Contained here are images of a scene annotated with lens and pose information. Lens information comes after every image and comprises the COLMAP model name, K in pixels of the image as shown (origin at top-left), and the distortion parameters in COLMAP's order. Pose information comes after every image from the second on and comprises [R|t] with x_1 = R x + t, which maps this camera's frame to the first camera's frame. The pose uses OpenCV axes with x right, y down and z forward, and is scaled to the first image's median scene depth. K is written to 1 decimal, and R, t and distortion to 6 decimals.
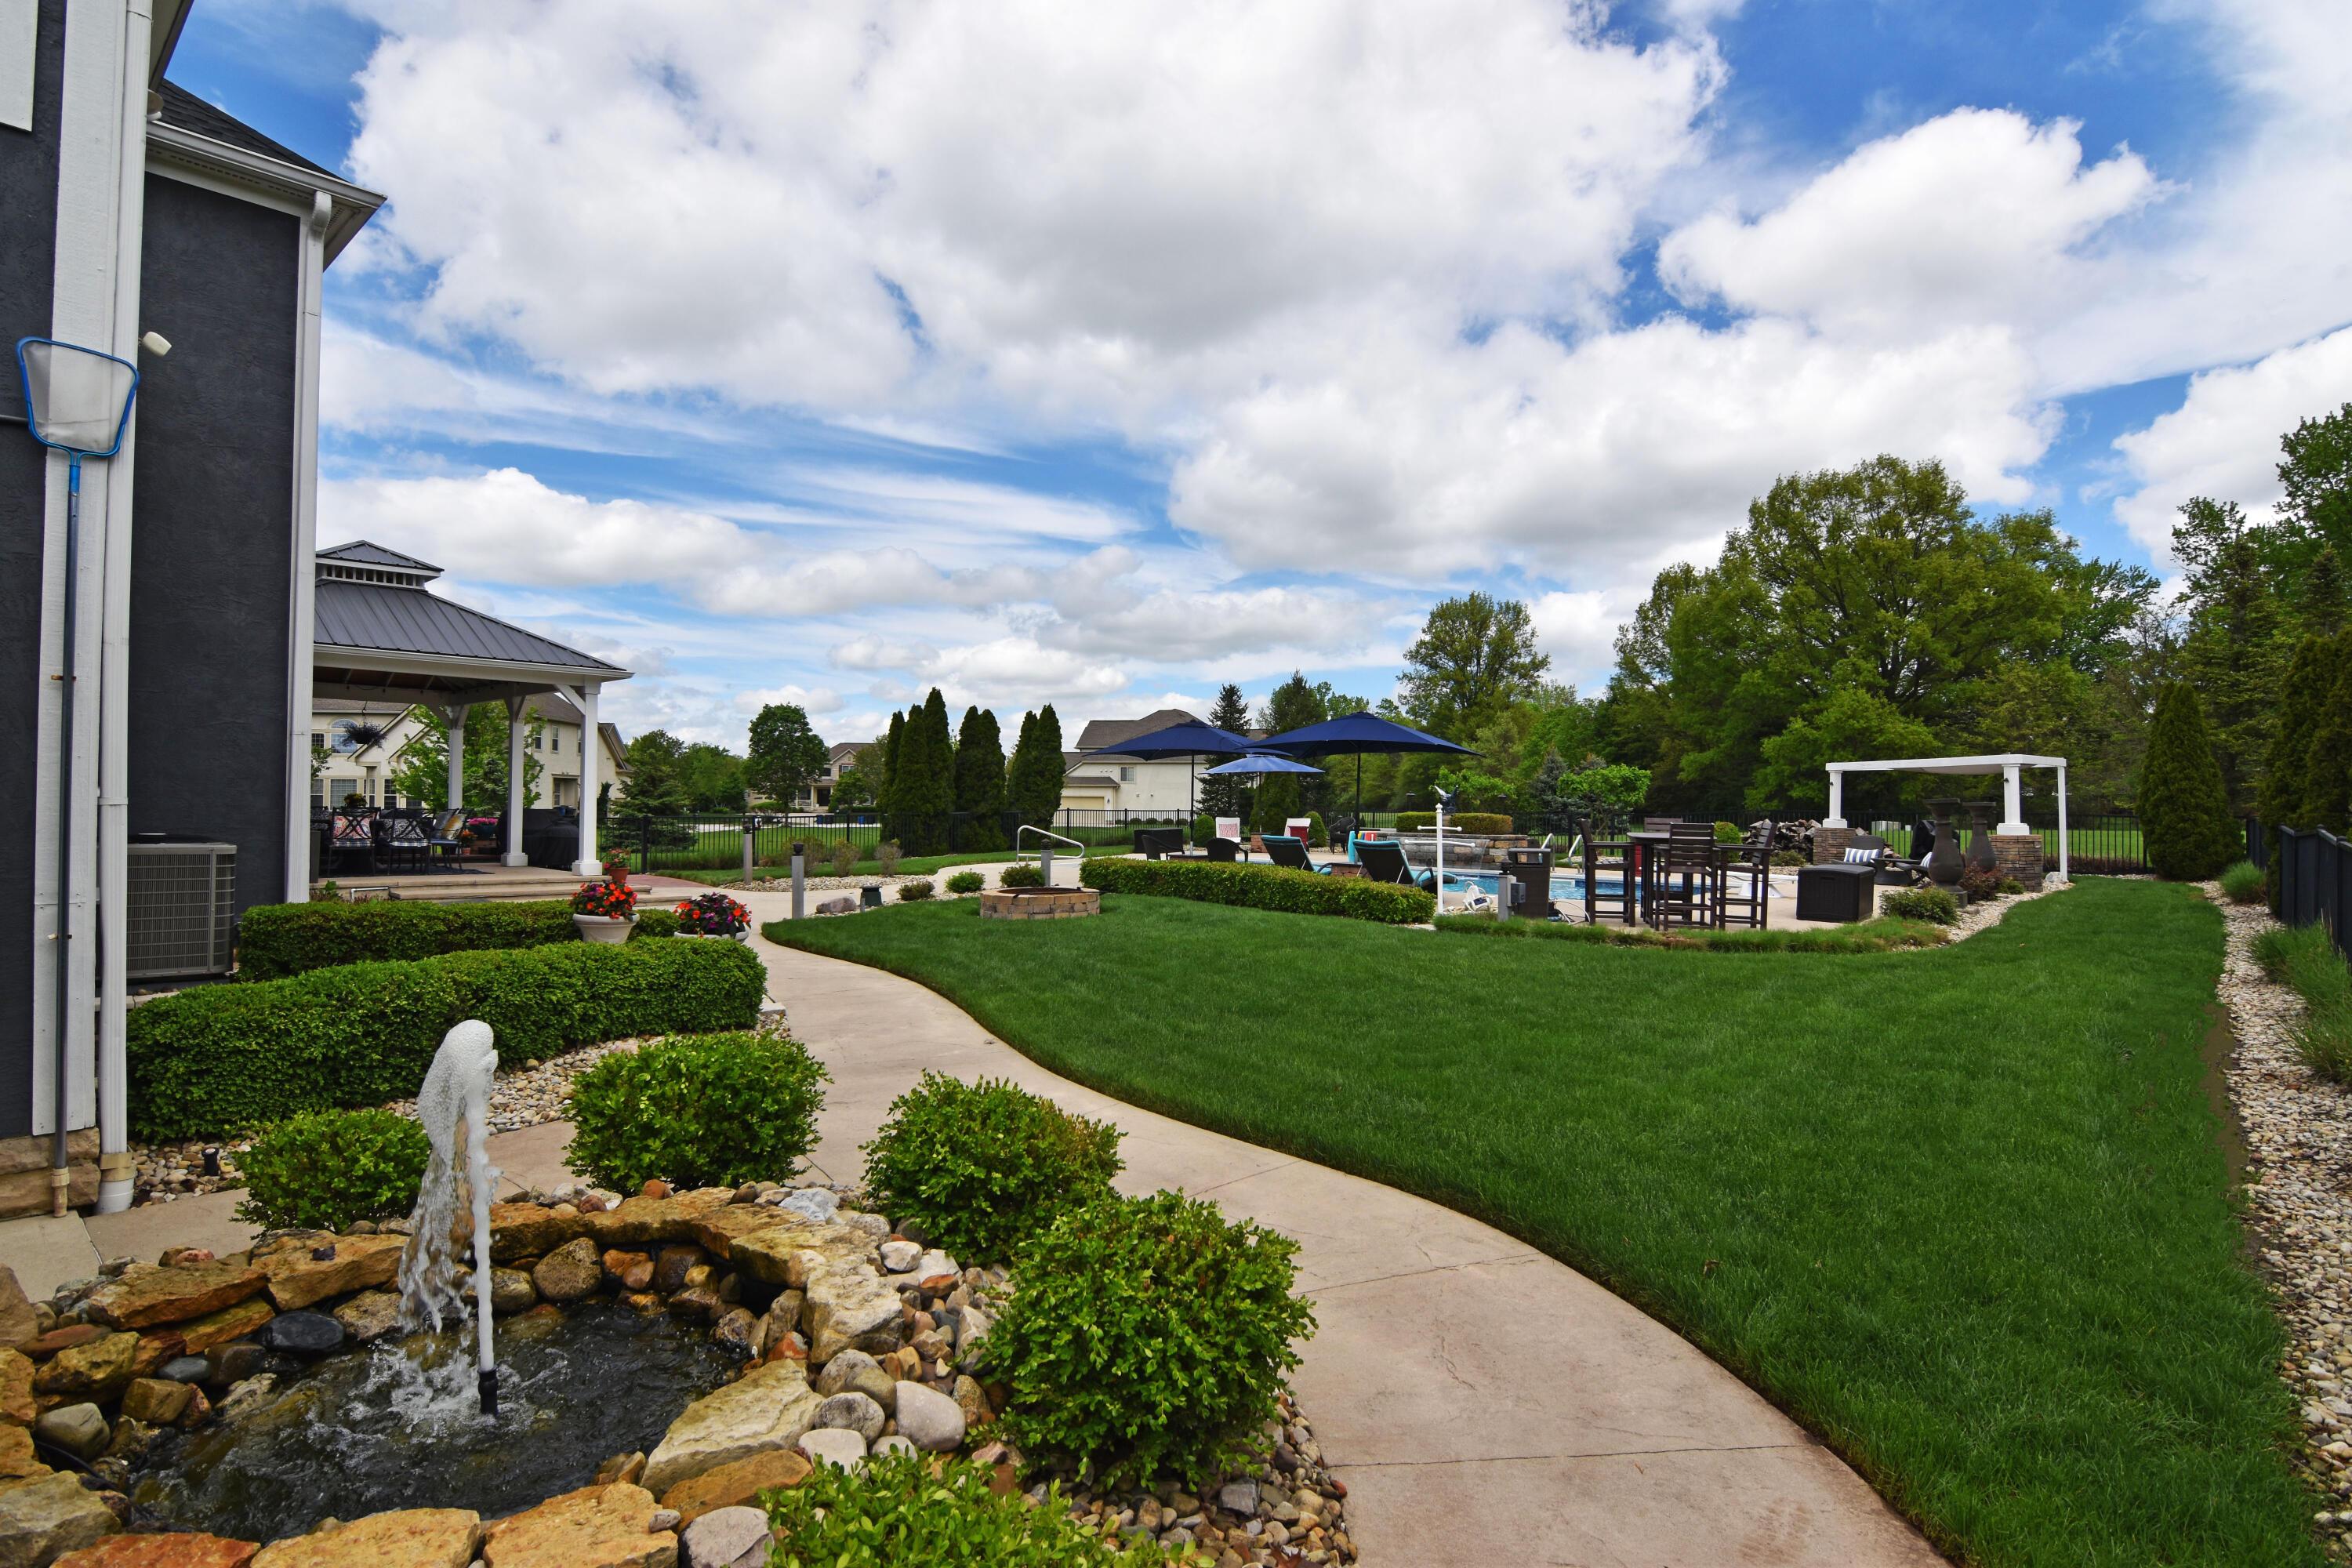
lens RADIAL K [[1108.7, 0, 1176.0], [0, 1108.7, 784.0], [0, 0, 1]] dist [0.024682, -0.000155]
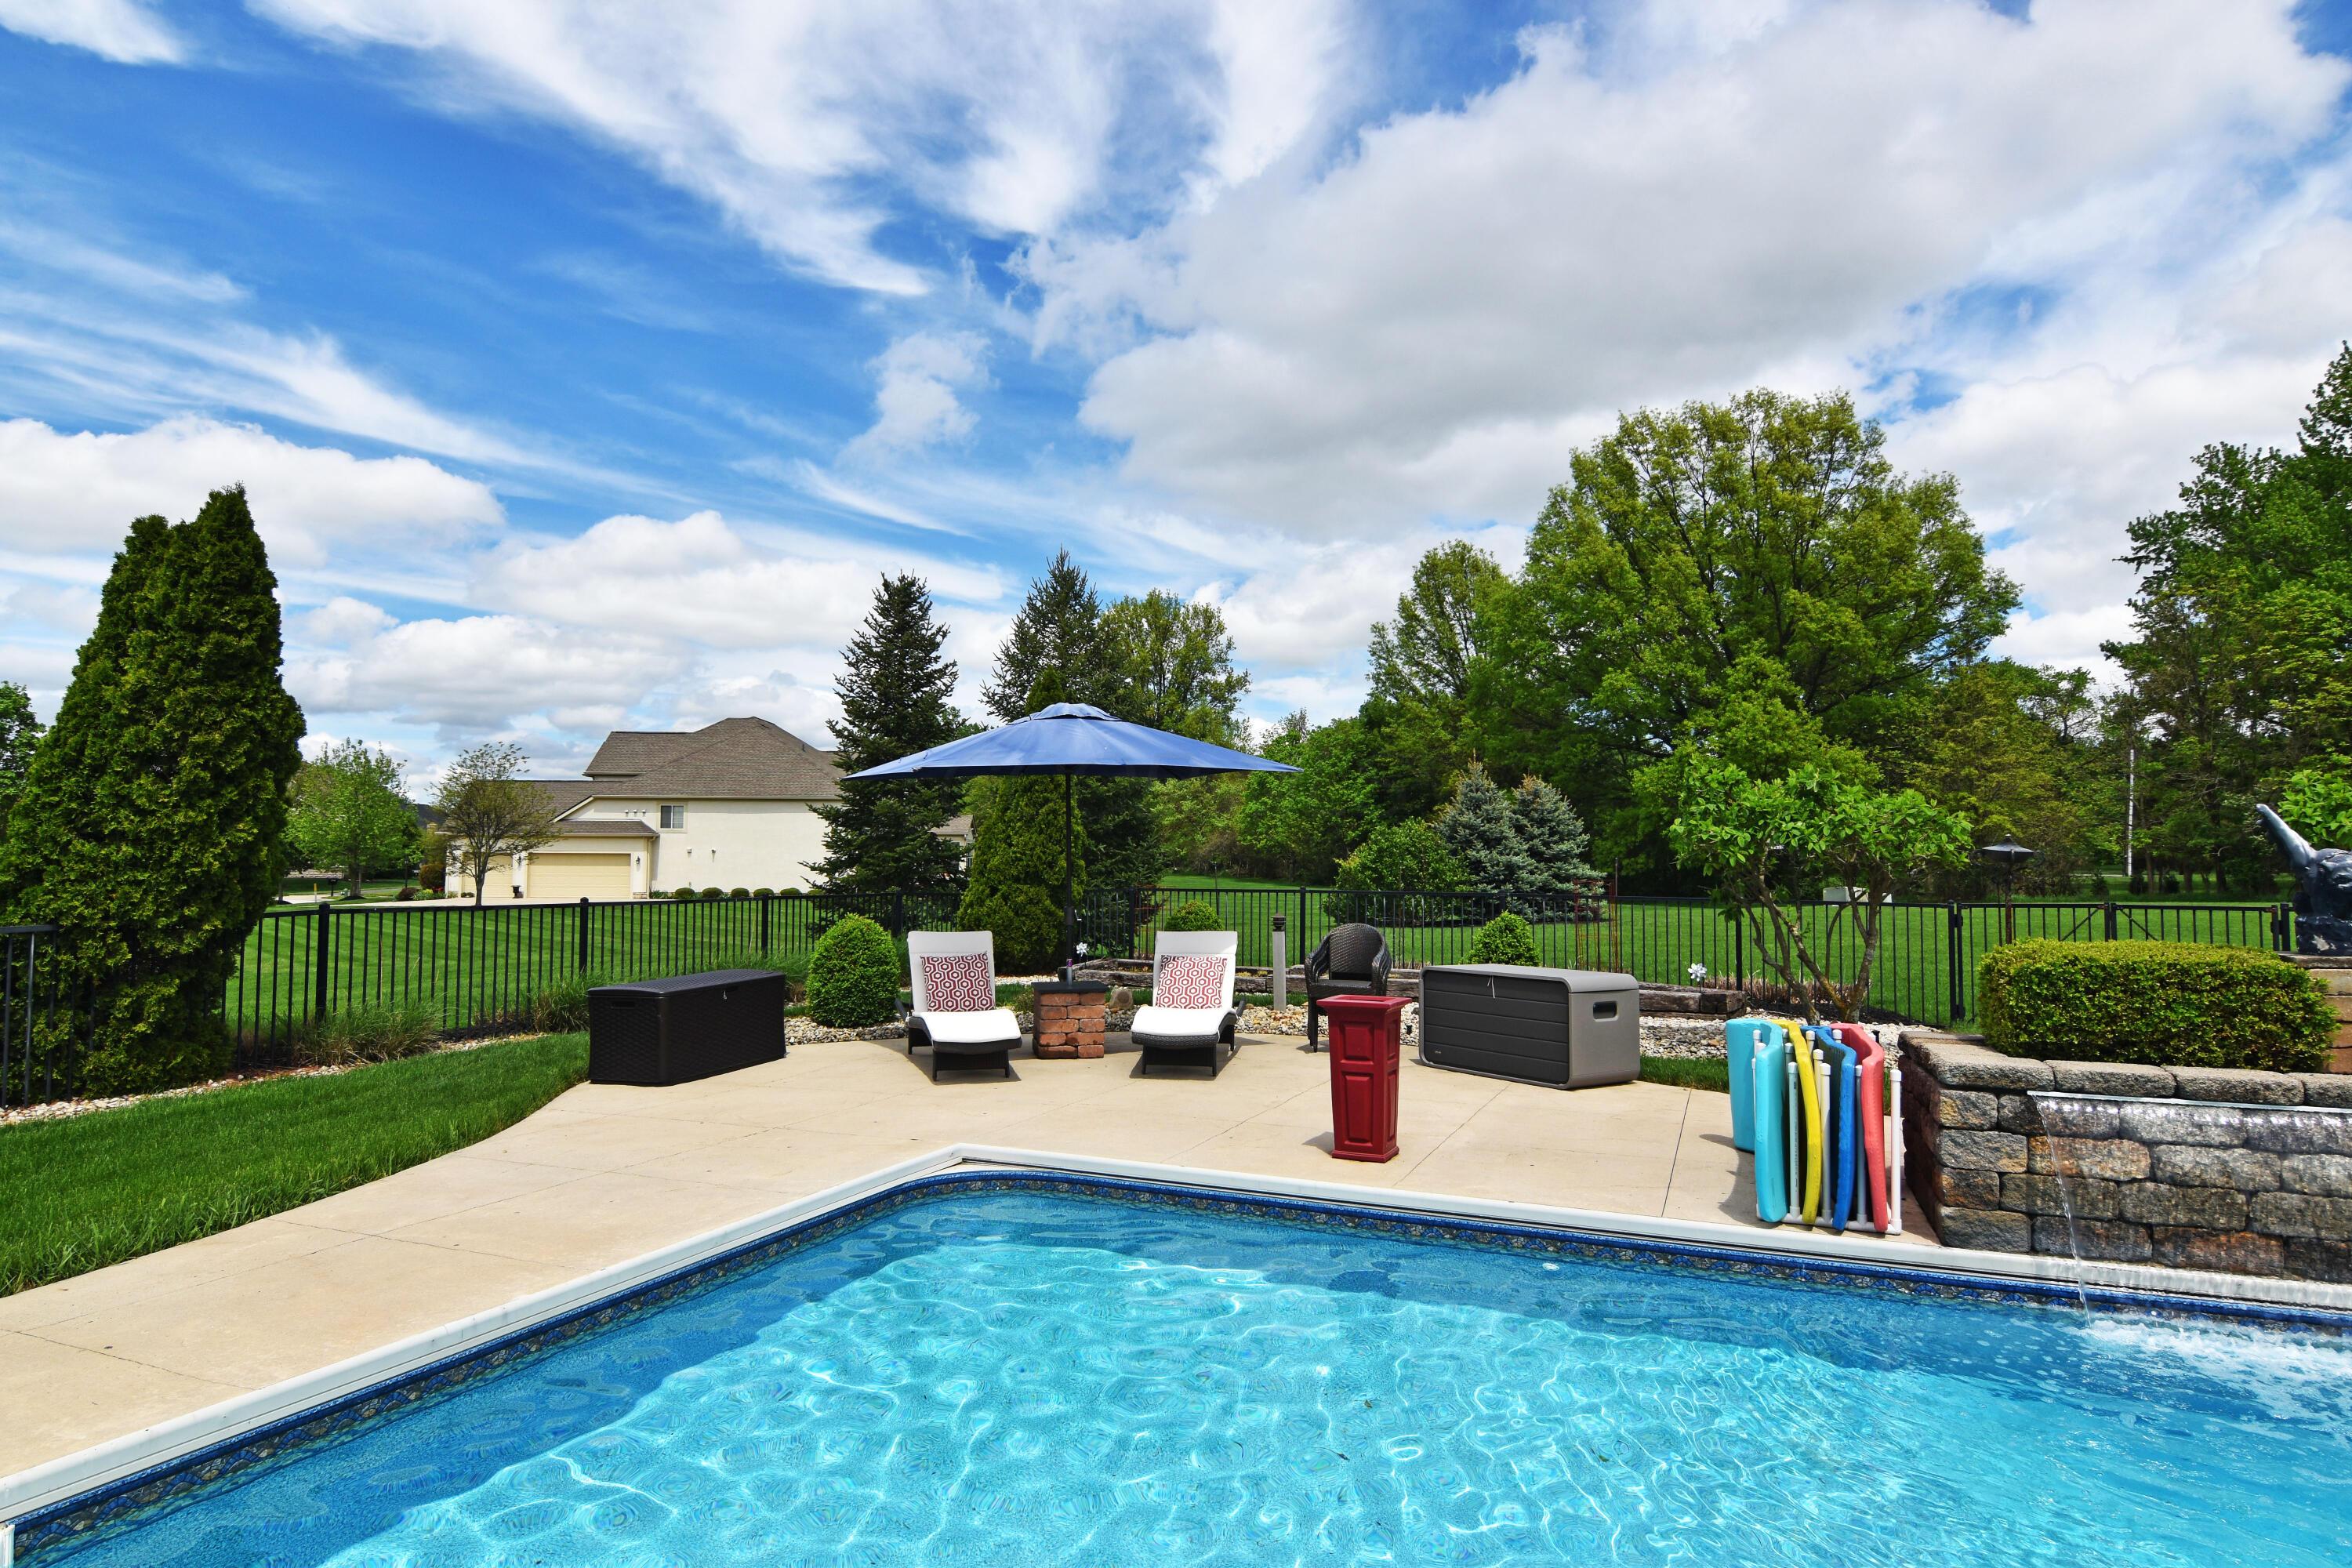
lens RADIAL K [[1305.9, 0, 1176.0], [0, 1305.9, 784.0], [0, 0, 1]] dist [-0.026485, -0.000464]
pose [[0.951051, 0.012404, 0.308785, -0.000762], [0.000228, 0.999166, -0.040839, 0.002014], [-0.309034, 0.038911, 0.950255, 0.224434]]
